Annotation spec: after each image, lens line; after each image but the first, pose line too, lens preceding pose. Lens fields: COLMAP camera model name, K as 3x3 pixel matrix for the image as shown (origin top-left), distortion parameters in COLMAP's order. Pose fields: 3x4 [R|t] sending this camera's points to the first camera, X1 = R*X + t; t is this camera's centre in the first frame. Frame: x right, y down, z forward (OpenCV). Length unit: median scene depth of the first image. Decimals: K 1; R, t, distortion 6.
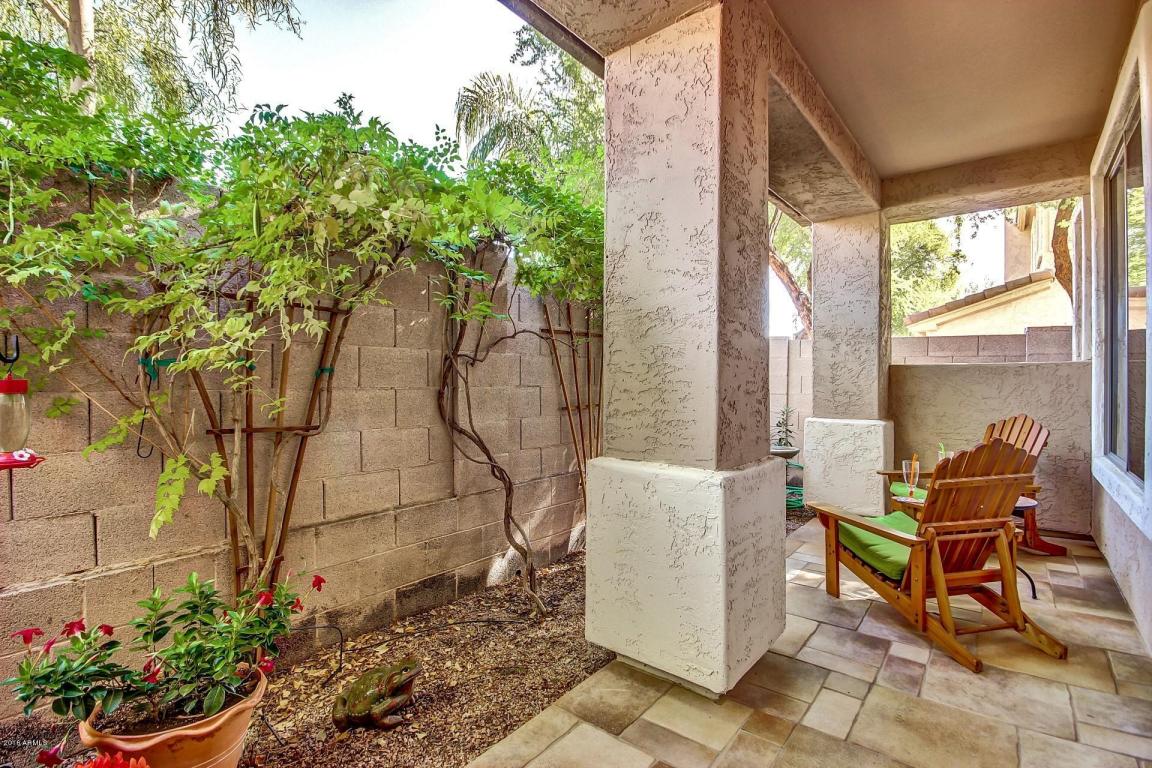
lens RADIAL K [[530.4, 0, 568.7], [0, 530.4, 381.7], [0, 0, 1]] dist [0.001625, -0.005873]
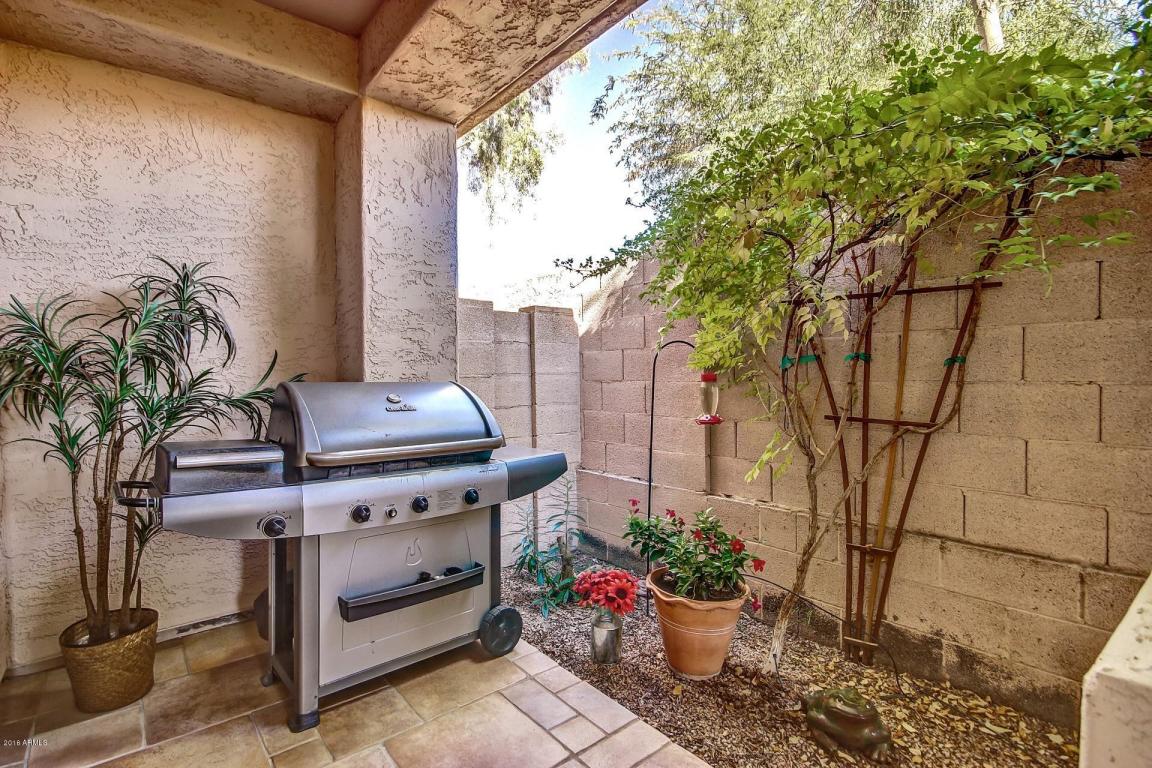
lens RADIAL K [[530.4, 0, 568.7], [0, 530.4, 381.7], [0, 0, 1]] dist [0.001625, -0.005873]
pose [[-0.181736, 0.009164, -0.983305, 0.464315], [0.001730, 0.999958, 0.008999, 0.003999], [0.983346, -0.000066, -0.181744, 0.519642]]
